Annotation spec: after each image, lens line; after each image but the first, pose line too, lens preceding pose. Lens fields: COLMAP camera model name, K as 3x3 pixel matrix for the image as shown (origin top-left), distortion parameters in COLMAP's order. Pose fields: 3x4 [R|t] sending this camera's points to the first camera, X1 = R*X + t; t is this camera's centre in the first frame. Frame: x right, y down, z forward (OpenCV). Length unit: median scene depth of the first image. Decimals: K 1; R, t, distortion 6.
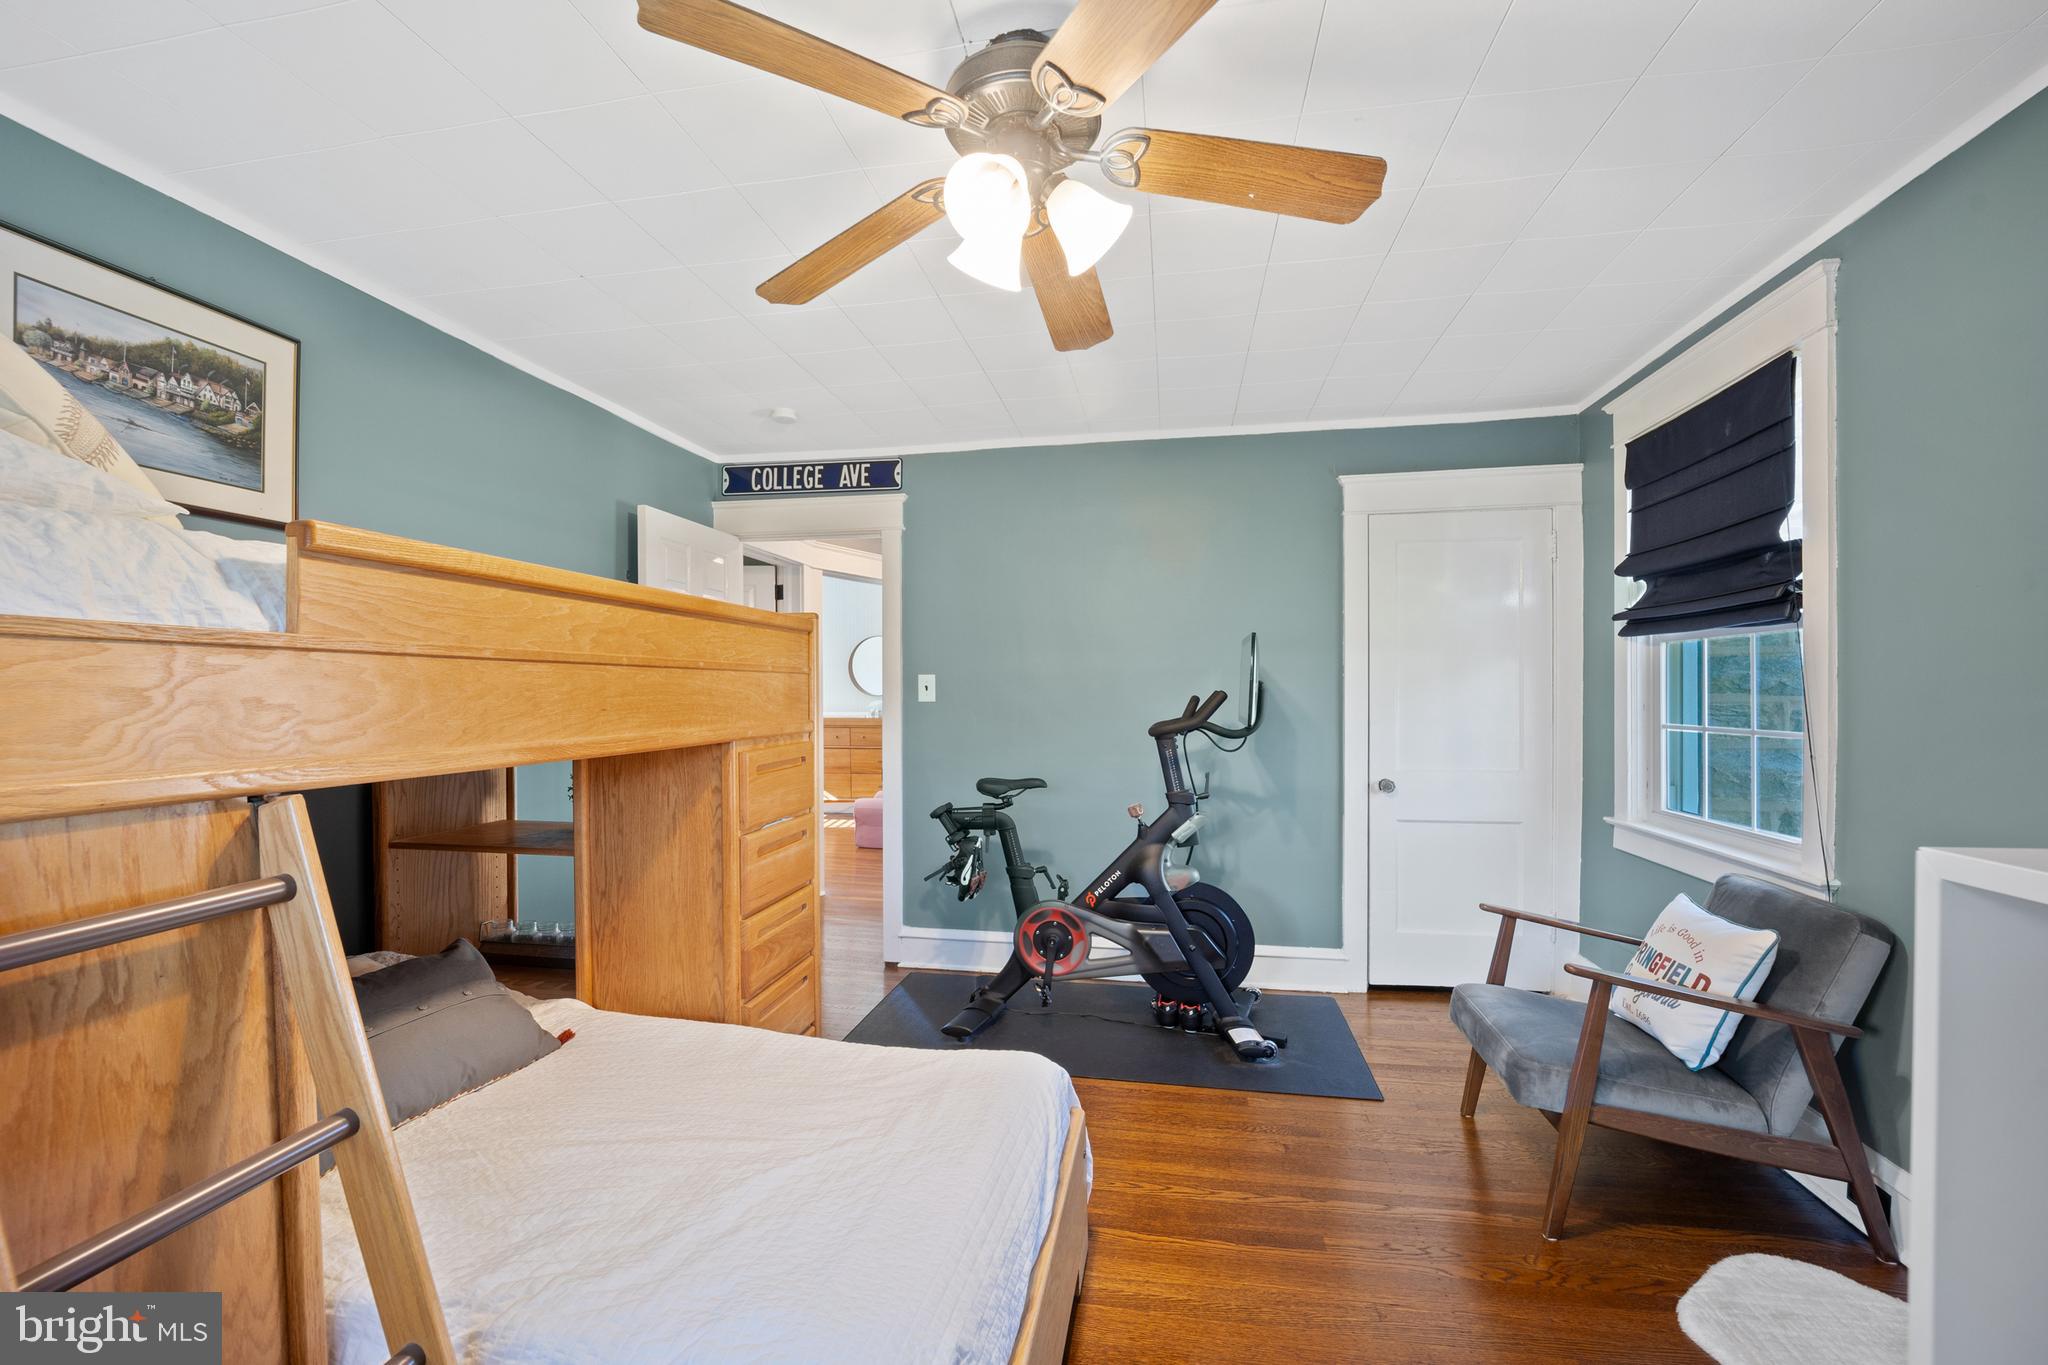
lens RADIAL K [[861.5, 0, 1022.4], [0, 861.5, 688.4], [0, 0, 1]] dist [-0.002318, -0.002158]
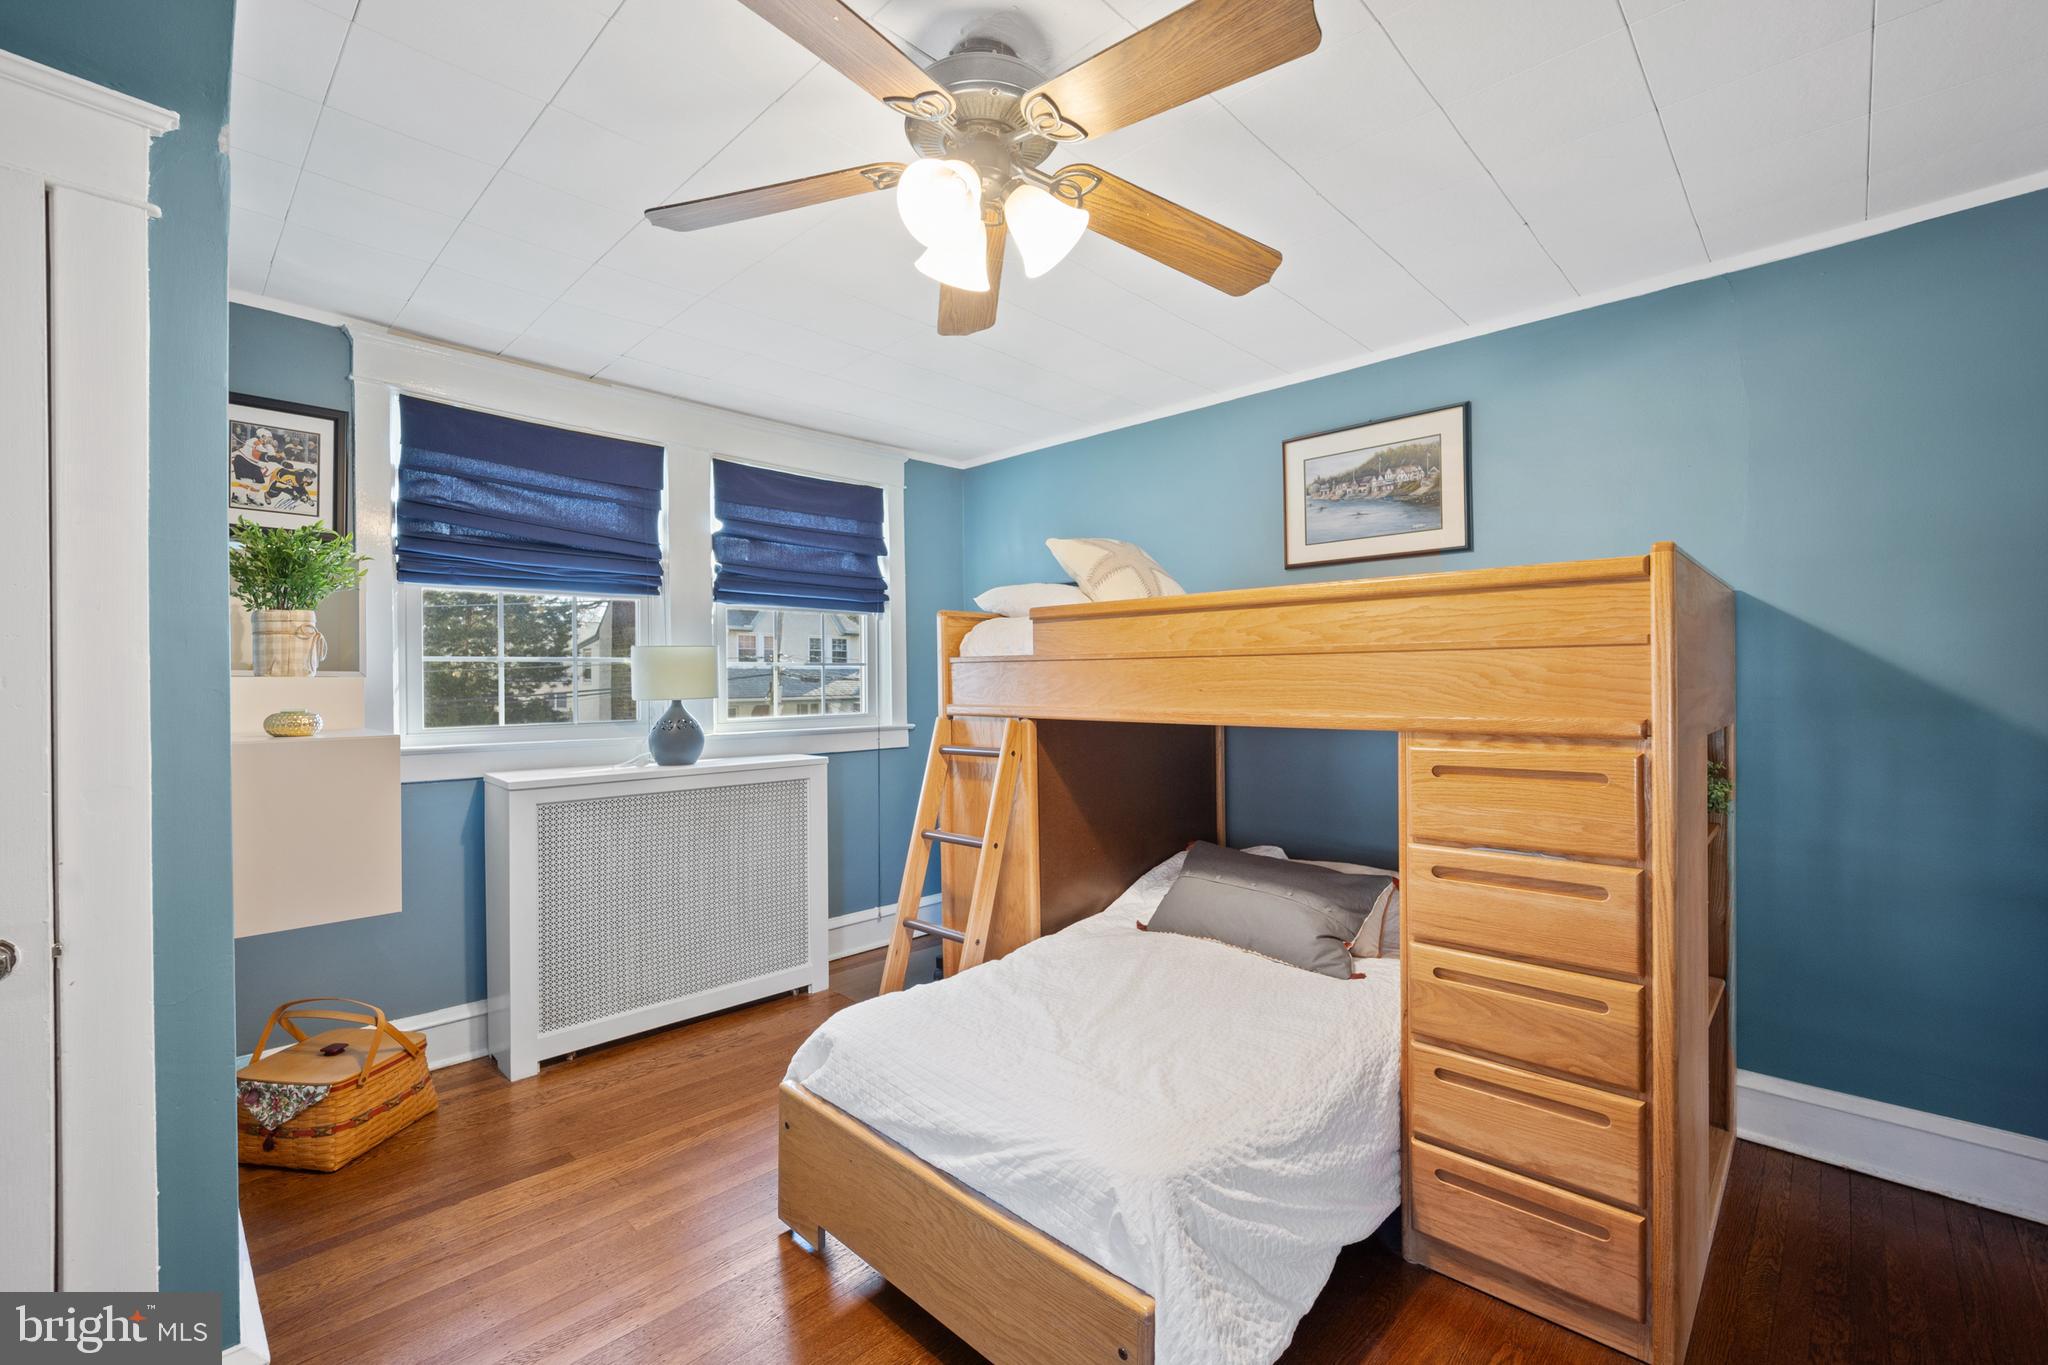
lens RADIAL K [[861.5, 0, 1021.1], [0, 861.5, 682.0], [0, 0, 1]] dist [-0.002318, -0.002158]
pose [[-0.553510, 0.009037, -0.832793, 0.703803], [0.010420, 0.999938, 0.003926, 0.002974], [0.832777, -0.006505, -0.553570, 1.339345]]
